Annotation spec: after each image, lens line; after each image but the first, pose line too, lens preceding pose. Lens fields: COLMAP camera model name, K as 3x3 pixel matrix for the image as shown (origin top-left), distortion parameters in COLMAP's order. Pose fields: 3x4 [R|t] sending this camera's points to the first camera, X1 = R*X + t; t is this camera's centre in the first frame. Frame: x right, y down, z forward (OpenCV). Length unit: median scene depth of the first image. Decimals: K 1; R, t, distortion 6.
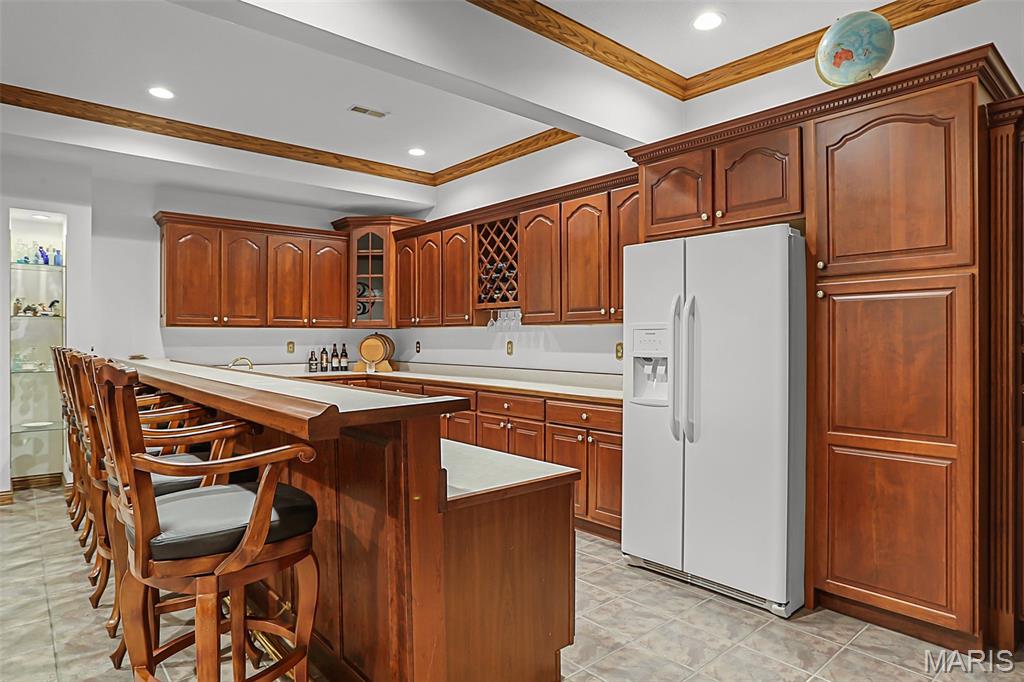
lens RADIAL K [[595.0, 0, 511.2], [0, 595.0, 338.7], [0, 0, 1]] dist [-0.022302, 0.011945]
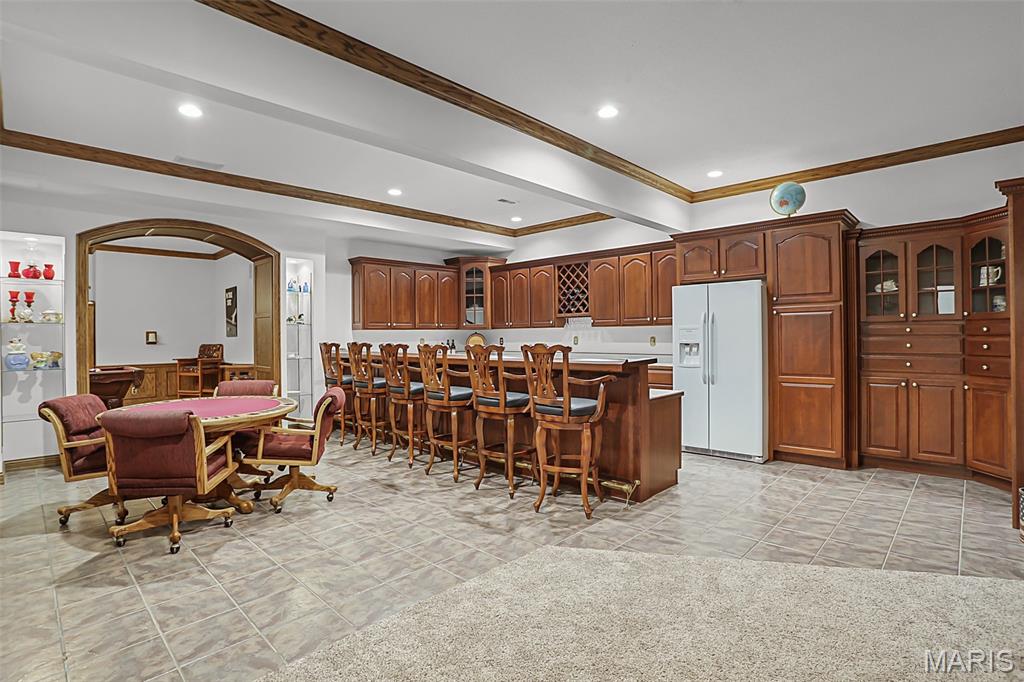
lens RADIAL K [[506.5, 0, 512.8], [0, 506.5, 334.3], [0, 0, 1]] dist [-0.059072, 0.025049]
pose [[0.995424, -0.010093, 0.095026, -0.367566], [0.010373, 0.999943, -0.002449, -0.000669], [-0.094996, 0.003423, 0.995472, -0.437674]]
